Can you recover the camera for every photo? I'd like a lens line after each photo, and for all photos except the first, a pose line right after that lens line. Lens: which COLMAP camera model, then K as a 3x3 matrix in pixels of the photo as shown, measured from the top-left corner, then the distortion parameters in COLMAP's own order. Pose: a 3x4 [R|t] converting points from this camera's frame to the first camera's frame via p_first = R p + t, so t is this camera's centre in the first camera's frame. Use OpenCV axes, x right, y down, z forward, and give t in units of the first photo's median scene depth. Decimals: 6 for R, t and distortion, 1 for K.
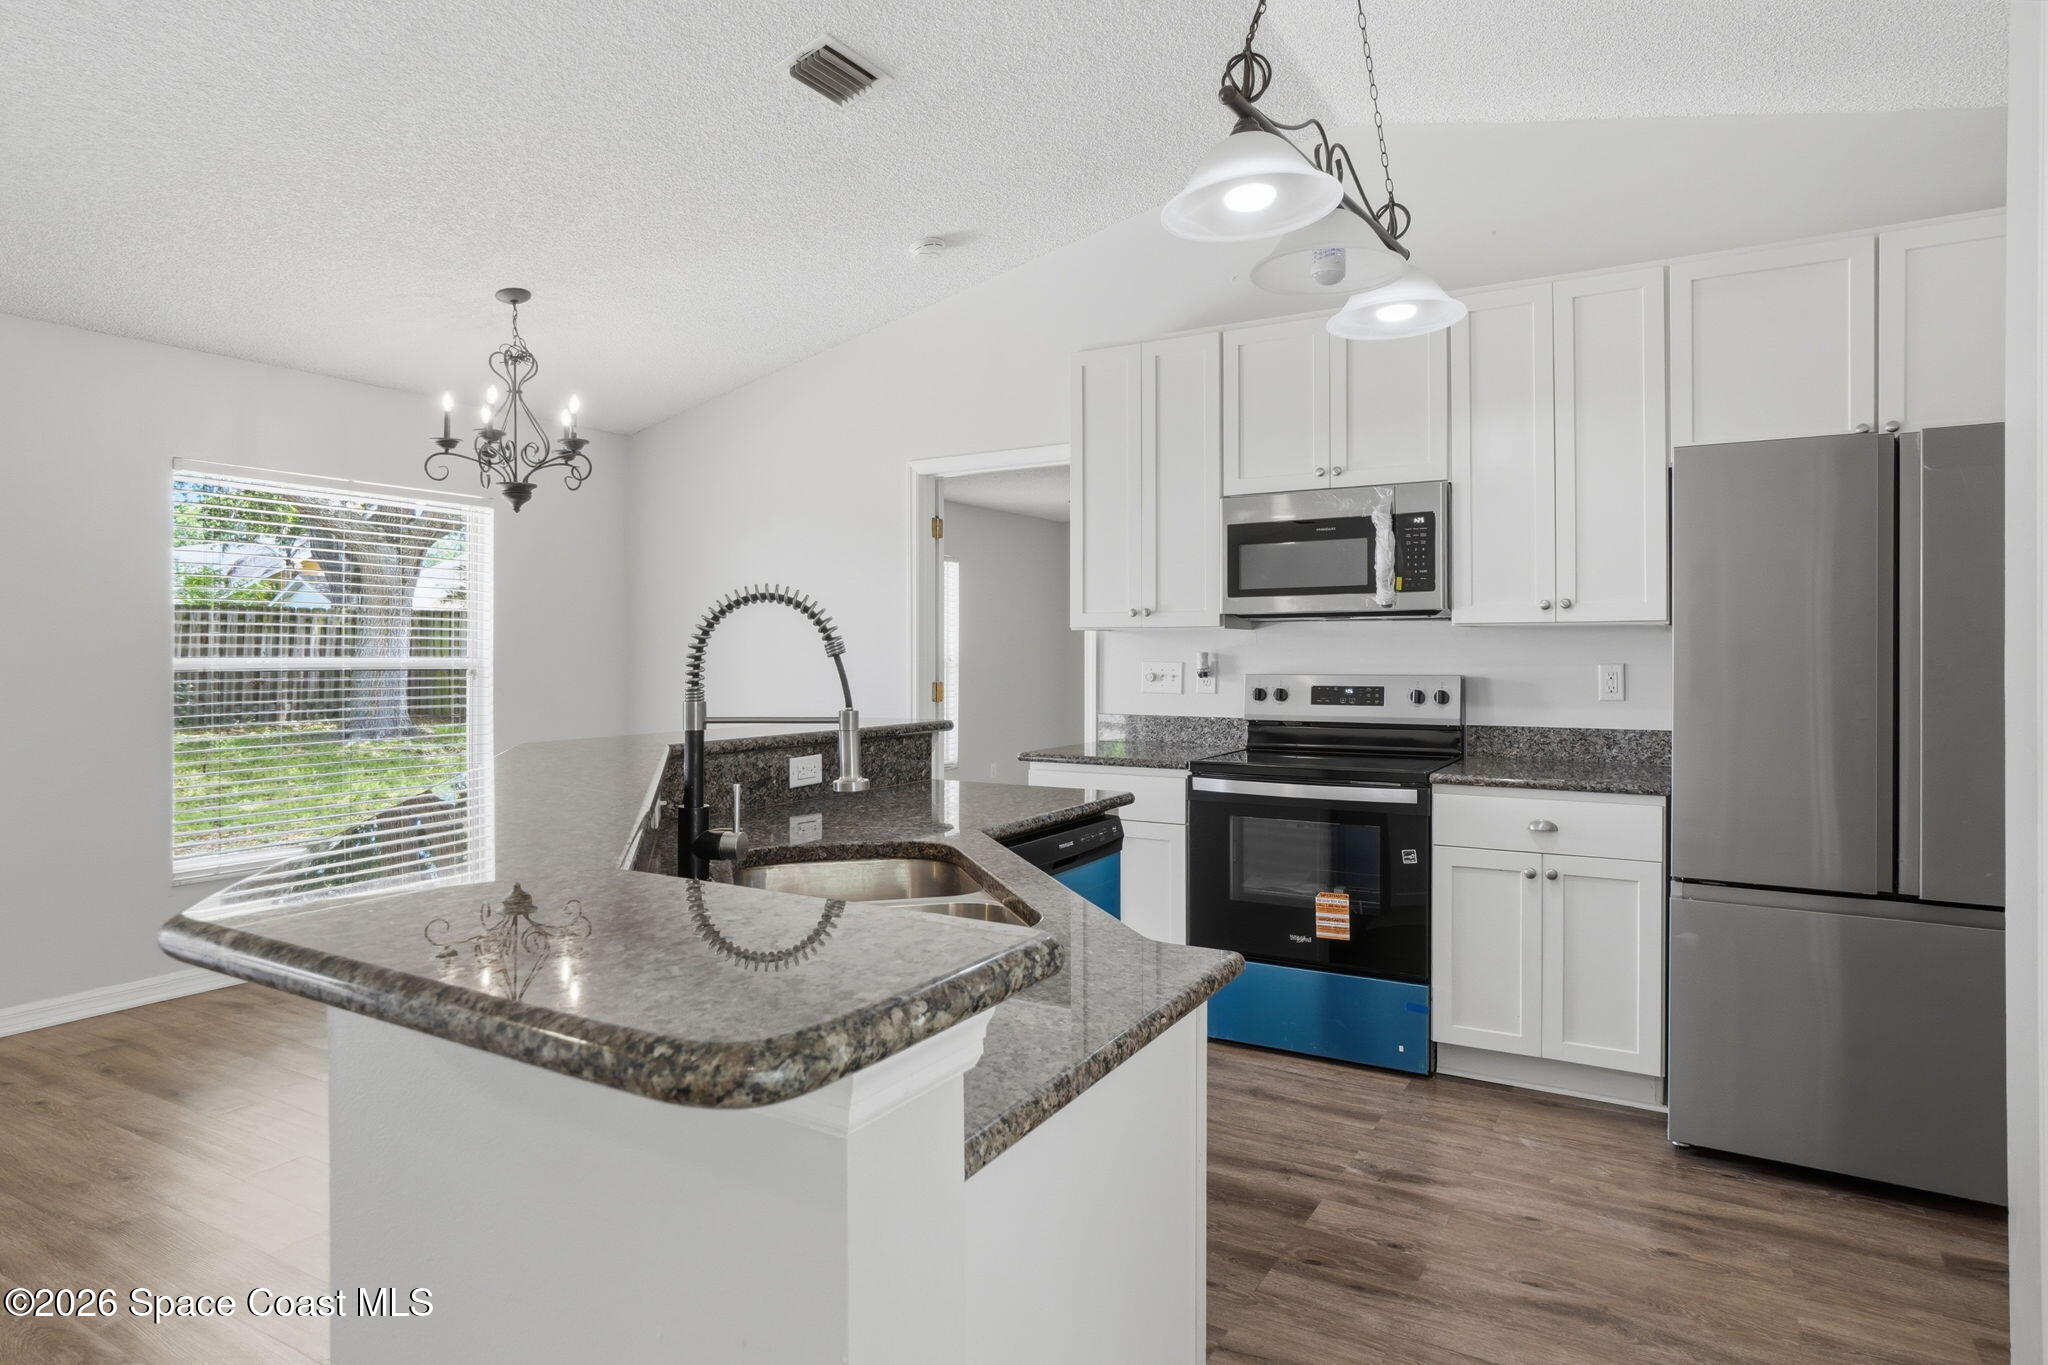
lens RADIAL K [[1175.1, 0, 1017.9], [0, 1175.1, 647.8], [0, 0, 1]] dist [-0.000991, 0.001135]
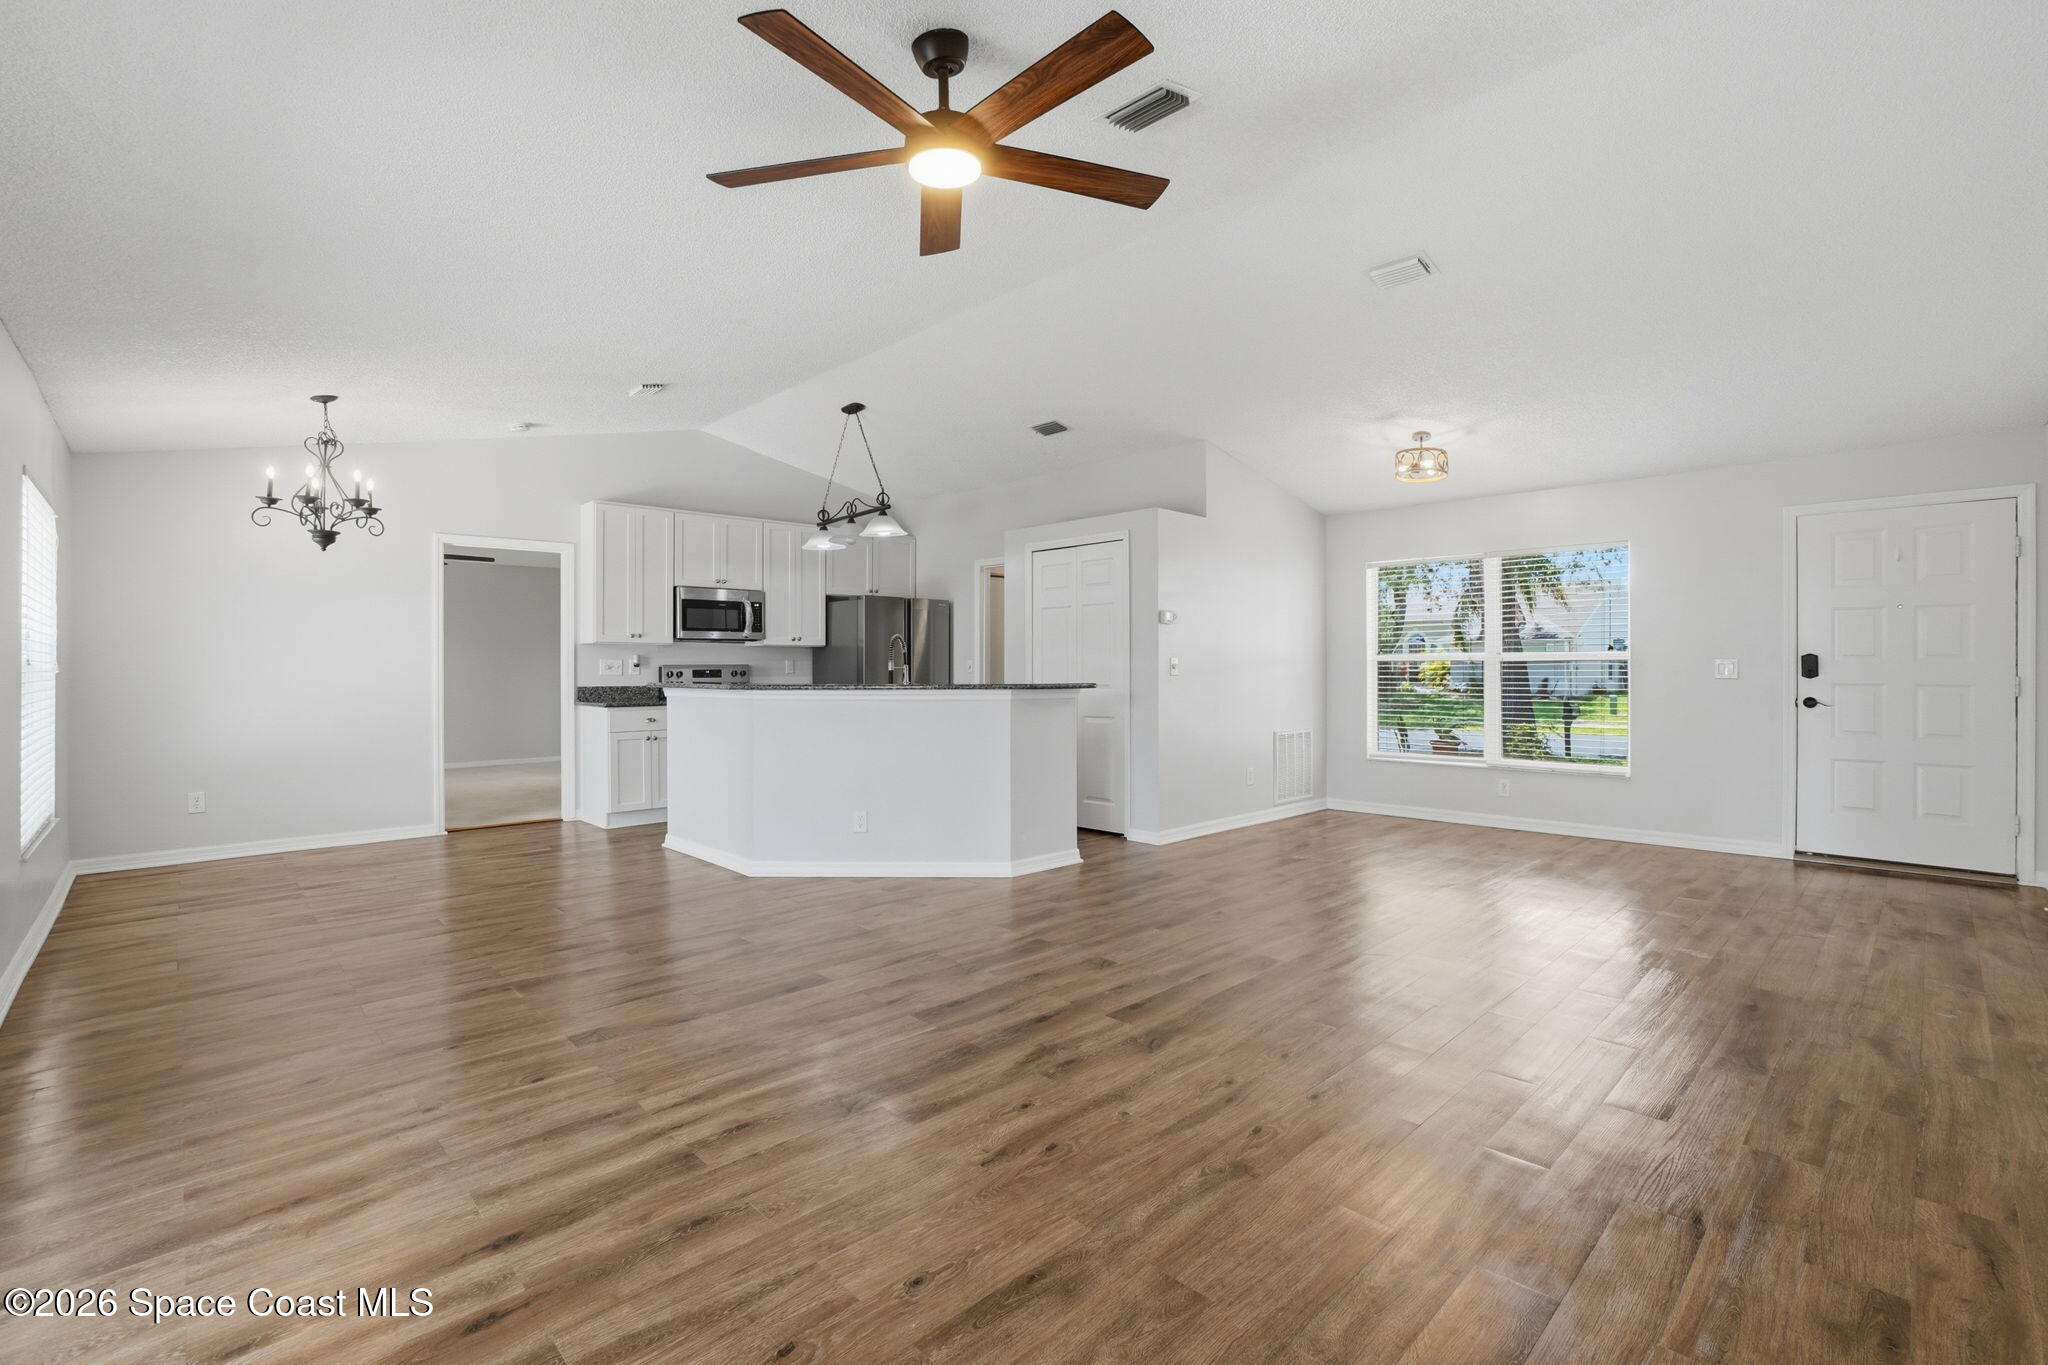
lens RADIAL K [[915.0, 0, 1024.2], [0, 915.0, 667.6], [0, 0, 1]] dist [-0.058664, 0.018894]
pose [[0.260479, -0.003120, 0.965474, -1.361718], [-0.002346, 0.999990, 0.003865, 0.020385], [-0.965477, -0.003271, 0.260469, -0.100590]]
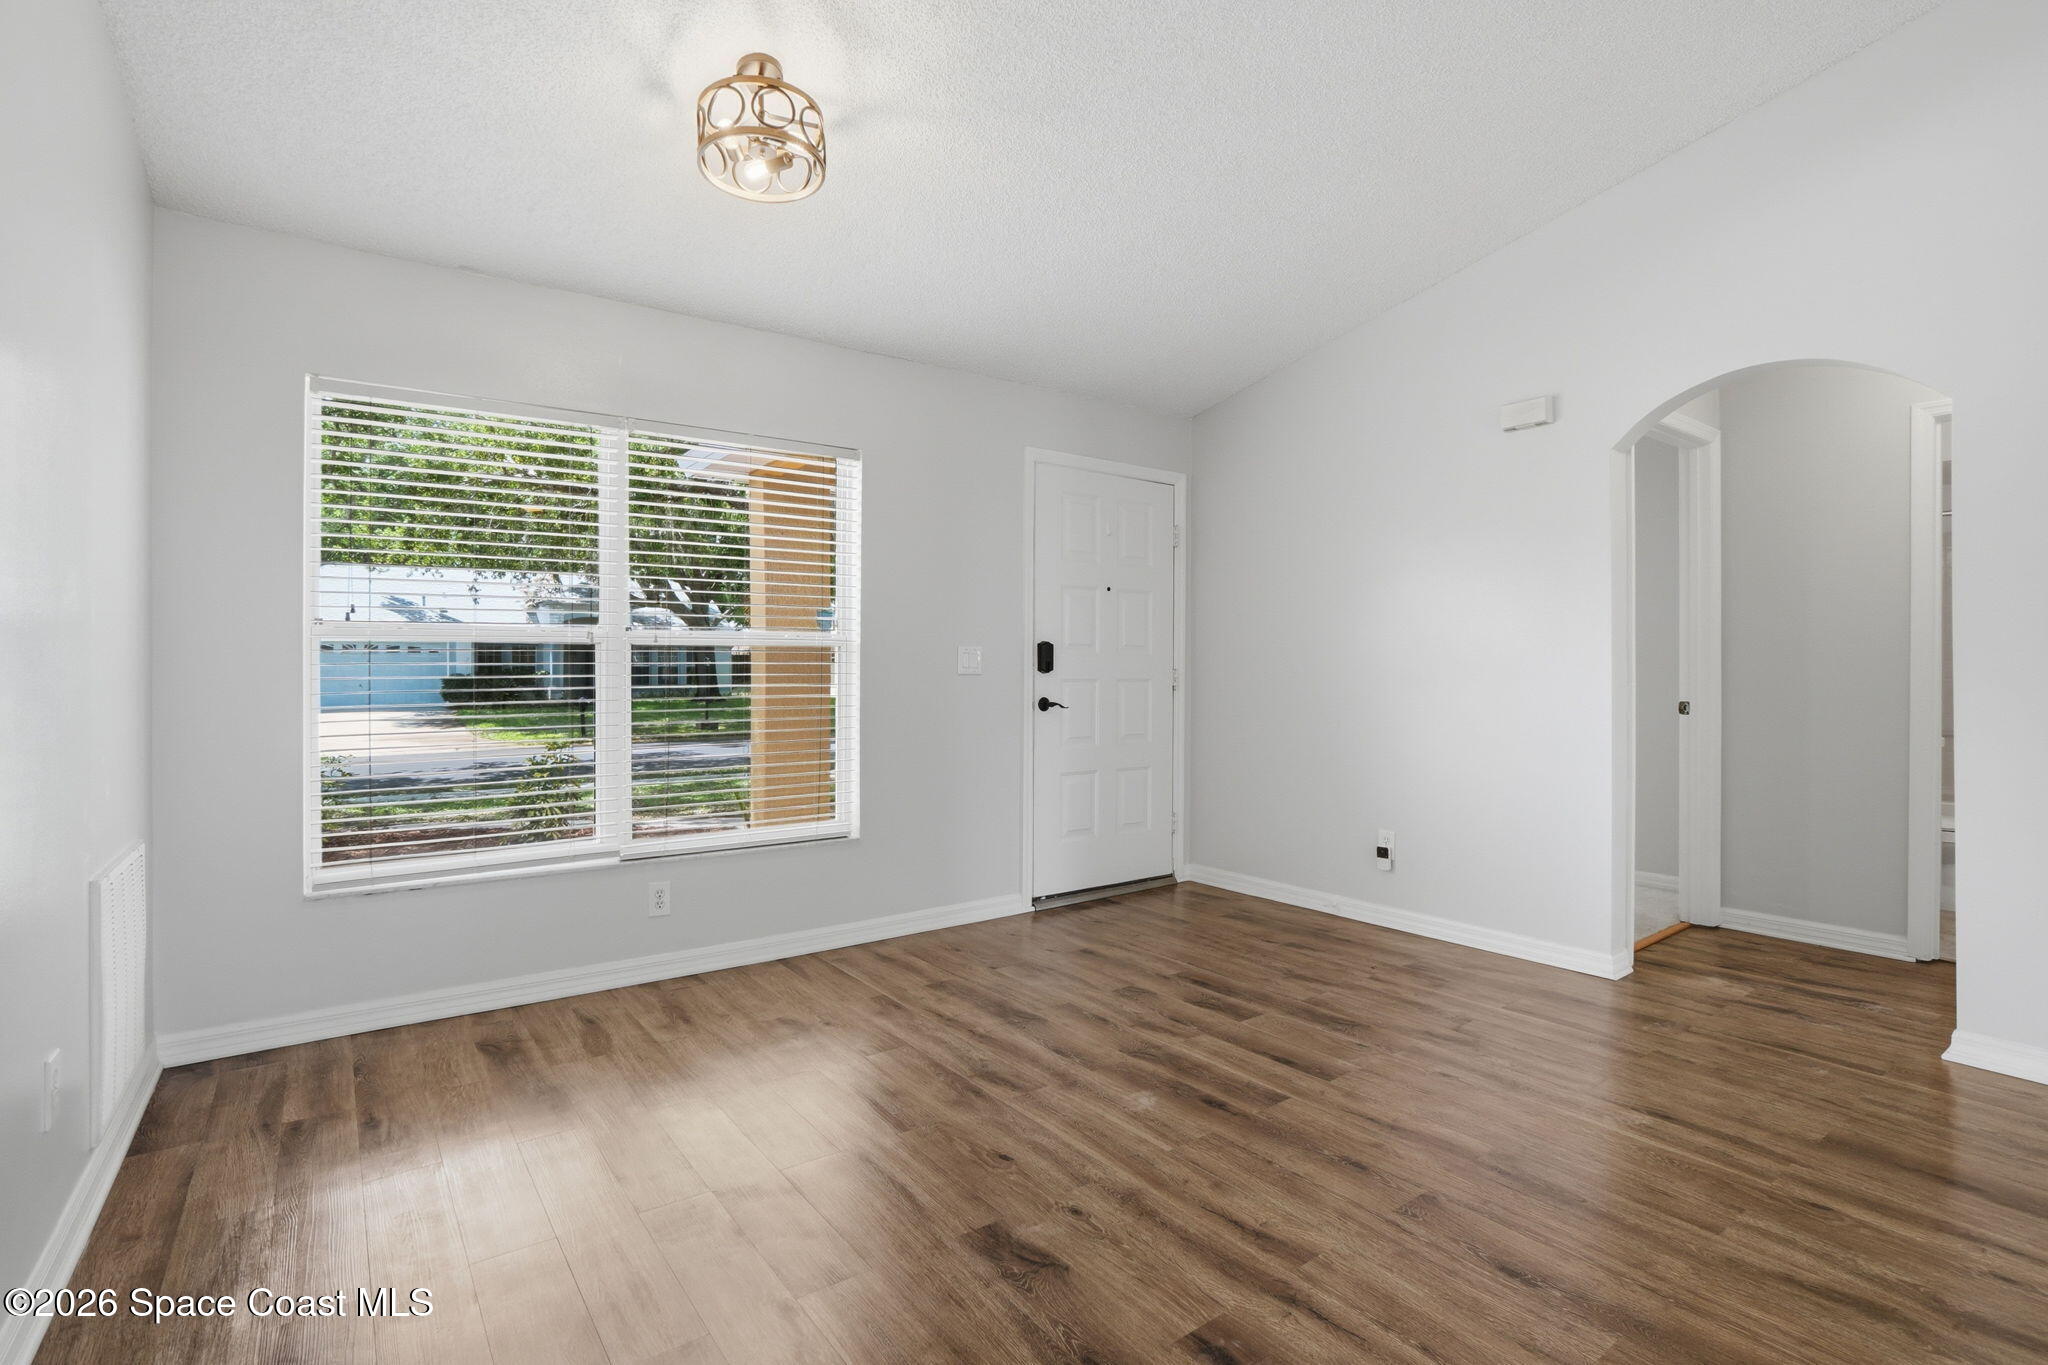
lens RADIAL K [[967.7, 0, 1024.0], [0, 967.7, 673.7], [0, 0, 1]] dist [-0.054298, 0.021839]
pose [[-0.923443, -0.003991, 0.383714, -0.189493], [-0.003690, 0.999992, 0.001520, 0.037884], [-0.383717, -0.000013, -0.923451, 0.154591]]
